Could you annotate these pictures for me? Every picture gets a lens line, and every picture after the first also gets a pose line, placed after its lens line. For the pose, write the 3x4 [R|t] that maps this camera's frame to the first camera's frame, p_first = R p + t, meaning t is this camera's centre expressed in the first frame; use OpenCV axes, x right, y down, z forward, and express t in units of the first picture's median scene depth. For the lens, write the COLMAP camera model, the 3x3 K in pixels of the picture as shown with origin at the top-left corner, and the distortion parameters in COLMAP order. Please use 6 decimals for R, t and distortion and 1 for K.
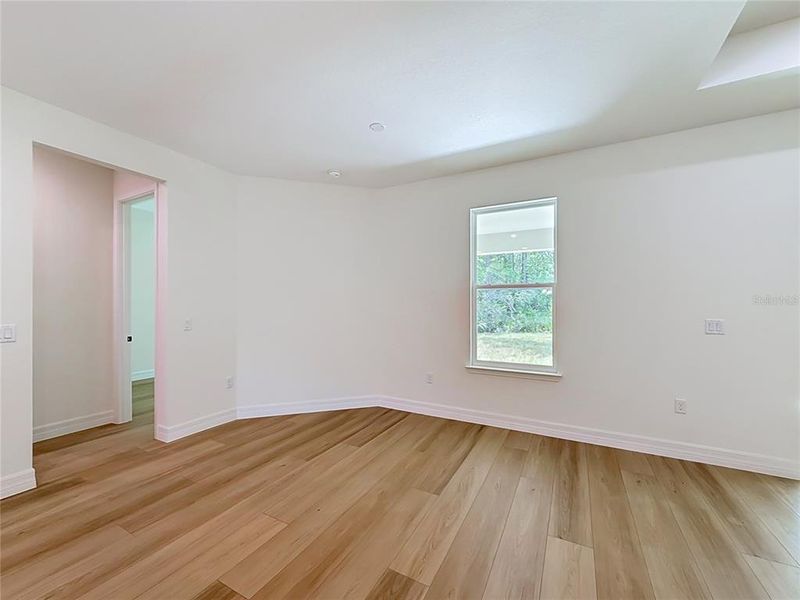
lens RADIAL K [[327.0, 0, 387.7], [0, 327.0, 302.6], [0, 0, 1]] dist [-0.003628, 0.000756]
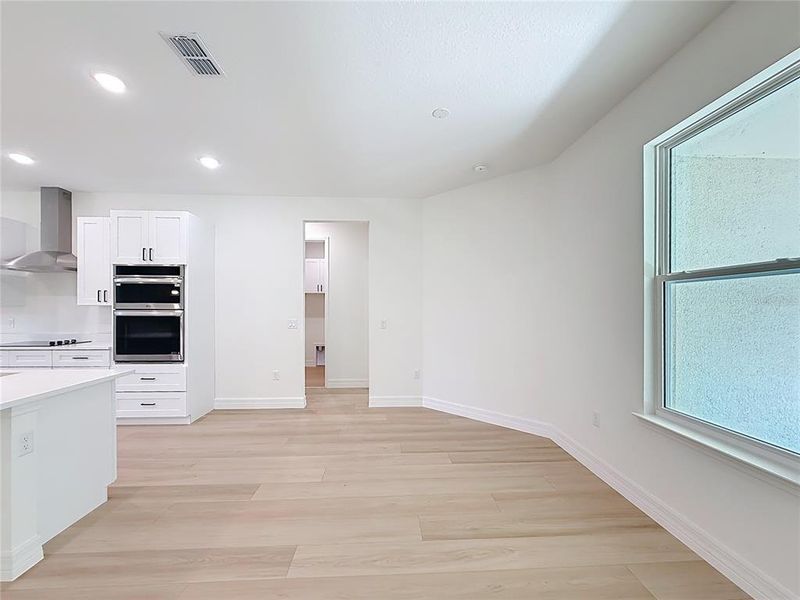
lens RADIAL K [[327.0, 0, 400.0], [0, 327.0, 307.2], [0, 0, 1]] dist [-0.003628, 0.000756]
pose [[0.522357, -0.005831, -0.852707, 0.599282], [0.010108, 0.999949, -0.000646, -0.000731], [0.852667, -0.008282, 0.522389, 0.376682]]
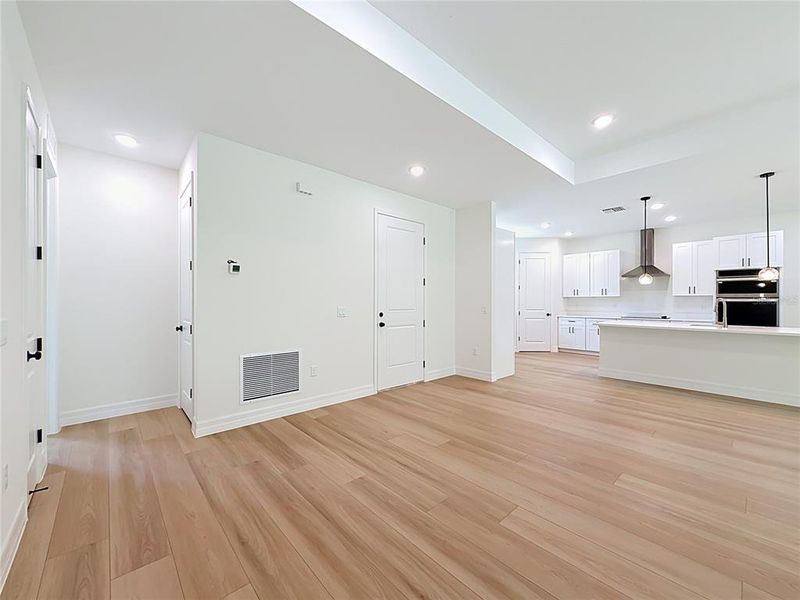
lens RADIAL K [[327.0, 0, 411.2], [0, 327.0, 300.4], [0, 0, 1]] dist [-0.003628, 0.000756]
pose [[-0.305893, -0.006443, -0.952044, 1.425855], [0.009757, 0.999903, -0.009902, 0.012593], [0.952016, -0.012318, -0.305801, -0.998243]]
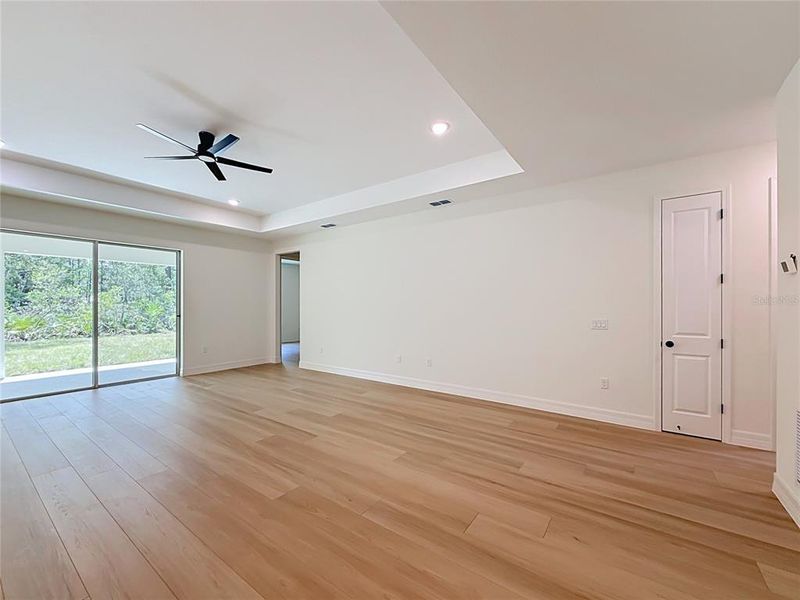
lens RADIAL K [[327.0, 0, 402.1], [0, 327.0, 303.9], [0, 0, 1]] dist [-0.003628, 0.000756]
pose [[0.110275, 0.001014, 0.993901, -0.112140], [-0.011526, 0.999934, 0.000258, -0.017701], [-0.993834, -0.011485, 0.110279, -1.123131]]
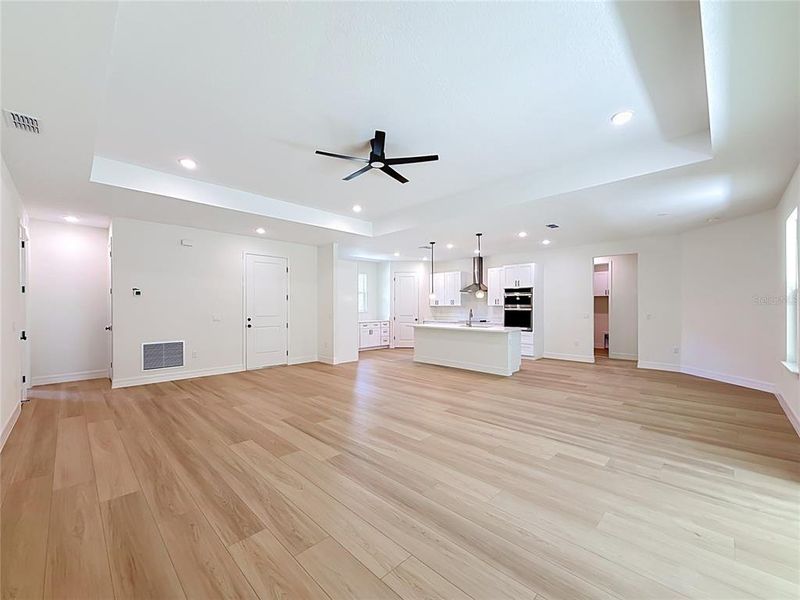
lens RADIAL K [[327.0, 0, 404.5], [0, 327.0, 307.0], [0, 0, 1]] dist [-0.003628, 0.000756]
pose [[-0.259664, -0.003866, -0.965691, 1.953400], [0.011275, 0.999912, -0.007034, 0.002054], [0.965633, -0.012714, -0.259598, 0.018095]]
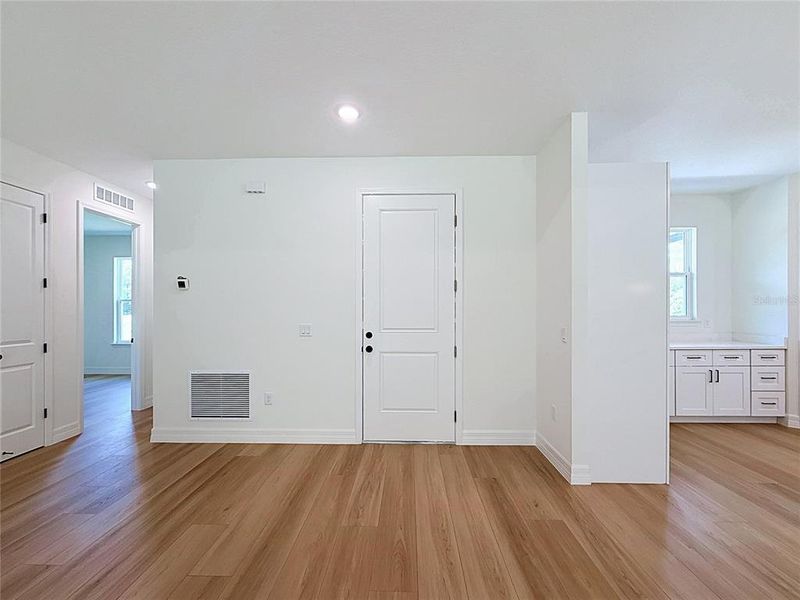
lens RADIAL K [[327.0, 0, 397.1], [0, 327.0, 308.9], [0, 0, 1]] dist [-0.003628, 0.000756]
pose [[-0.890518, -0.005394, -0.454915, 0.491762], [0.003718, 0.999810, -0.019132, -0.003283], [0.454932, -0.018729, -0.890329, -0.604909]]
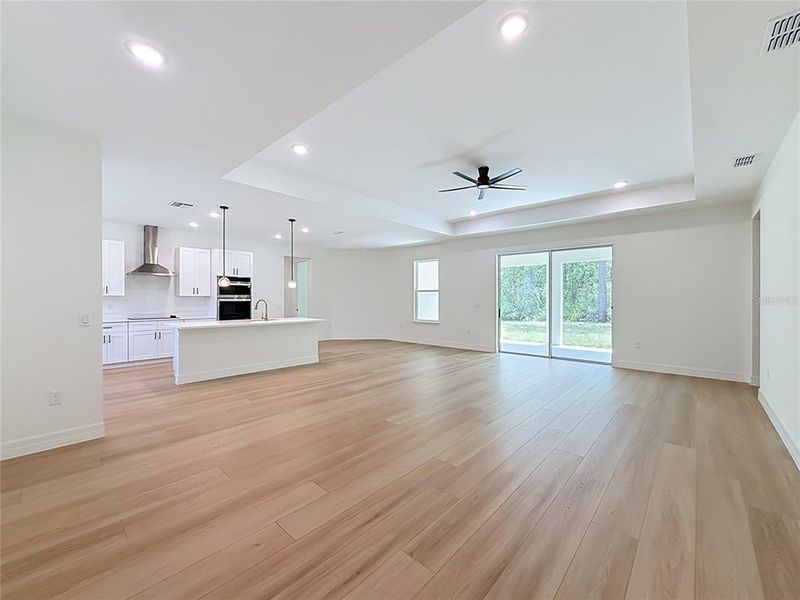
lens RADIAL K [[327.0, 0, 395.9], [0, 327.0, 298.5], [0, 0, 1]] dist [-0.003628, 0.000756]
pose [[0.971183, -0.003898, -0.238305, 0.865384], [0.006924, 0.999906, 0.011863, -0.020937], [0.238236, -0.013171, 0.971118, -1.850311]]
